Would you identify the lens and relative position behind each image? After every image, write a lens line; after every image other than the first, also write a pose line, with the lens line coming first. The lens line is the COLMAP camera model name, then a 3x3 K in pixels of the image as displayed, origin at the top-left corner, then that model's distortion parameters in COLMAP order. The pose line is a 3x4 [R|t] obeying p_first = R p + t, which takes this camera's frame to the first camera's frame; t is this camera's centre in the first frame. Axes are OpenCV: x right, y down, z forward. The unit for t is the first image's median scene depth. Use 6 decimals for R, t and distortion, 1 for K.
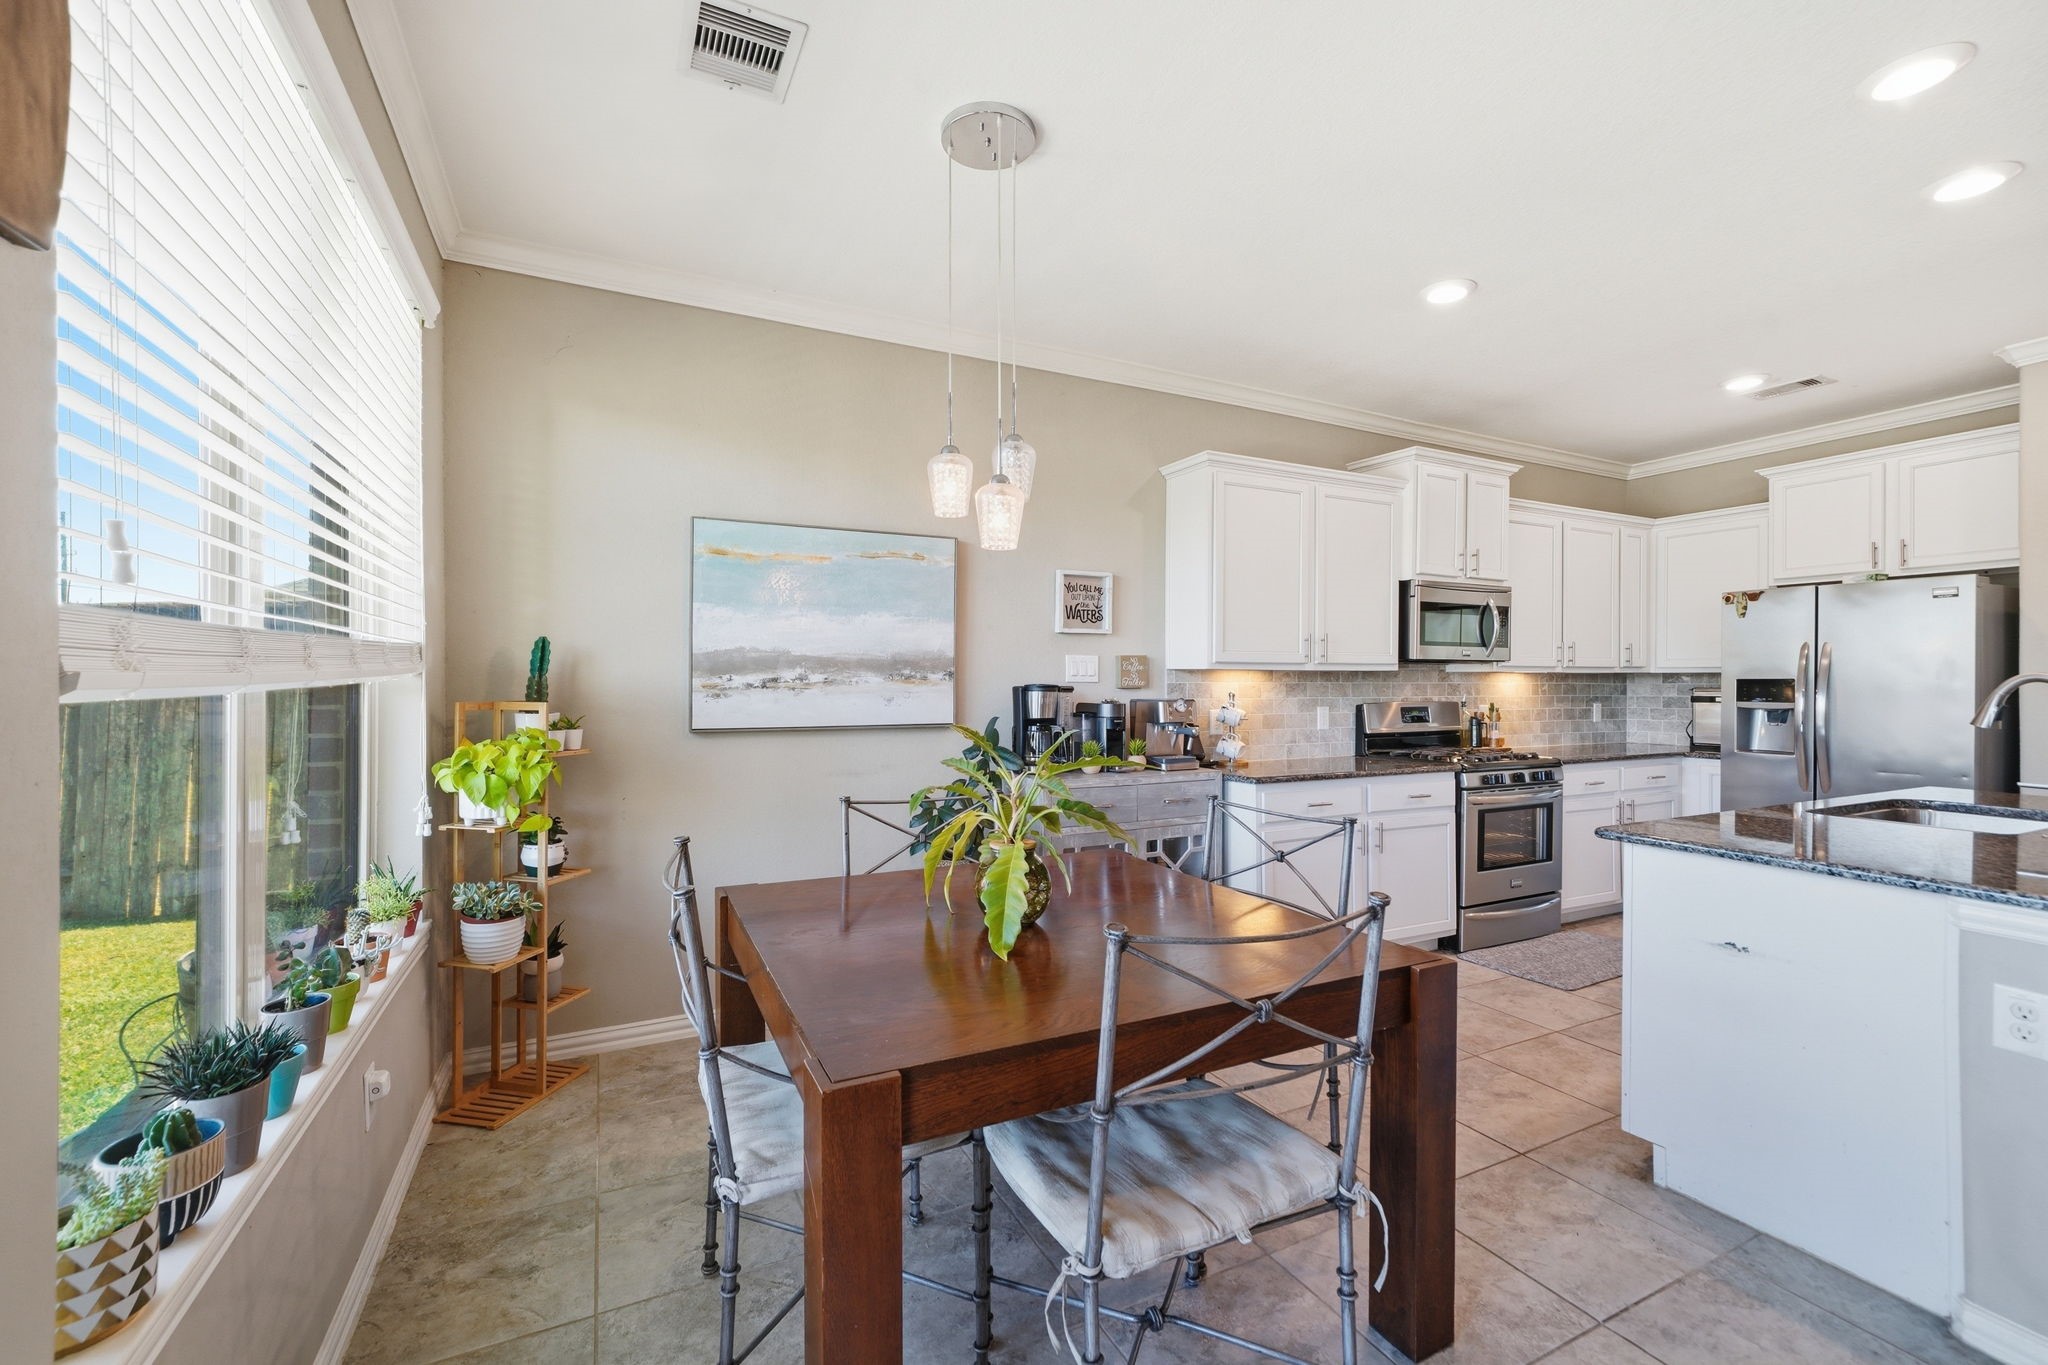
lens RADIAL K [[851.9, 0, 1024.0], [0, 851.9, 691.6], [0, 0, 1]] dist [0.004161, 0.001758]
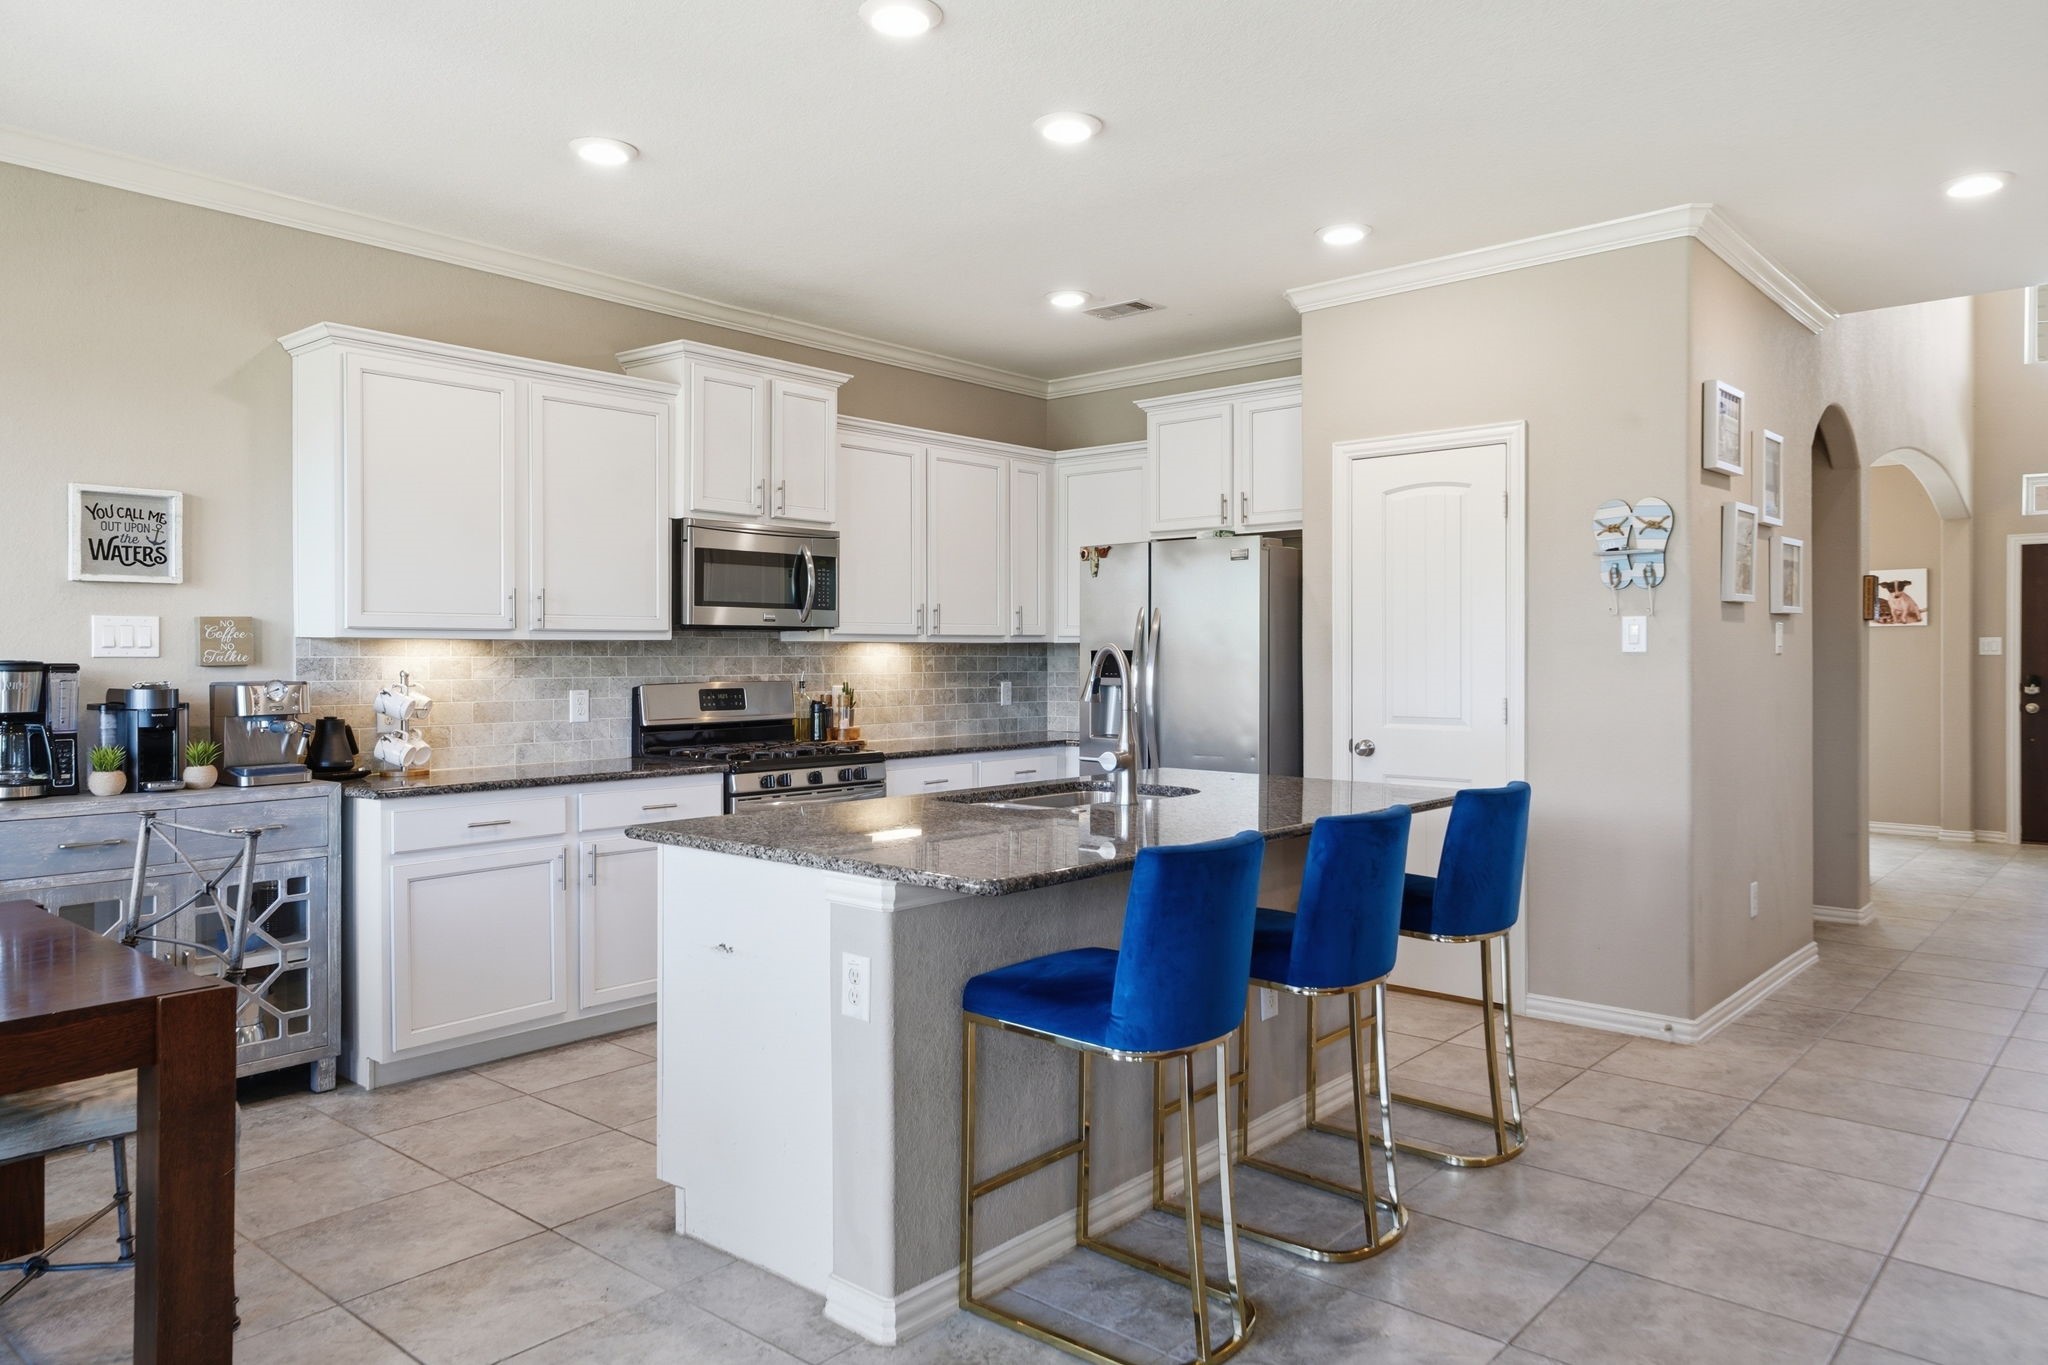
lens RADIAL K [[1361.6, 0, 1024.0], [0, 1361.6, 663.9], [0, 0, 1]] dist [0.025188, -0.000855]
pose [[0.923721, -0.005457, 0.383028, 0.272052], [0.007413, 0.999966, -0.003632, 0.002794], [-0.382995, 0.006195, 0.923730, -0.214411]]
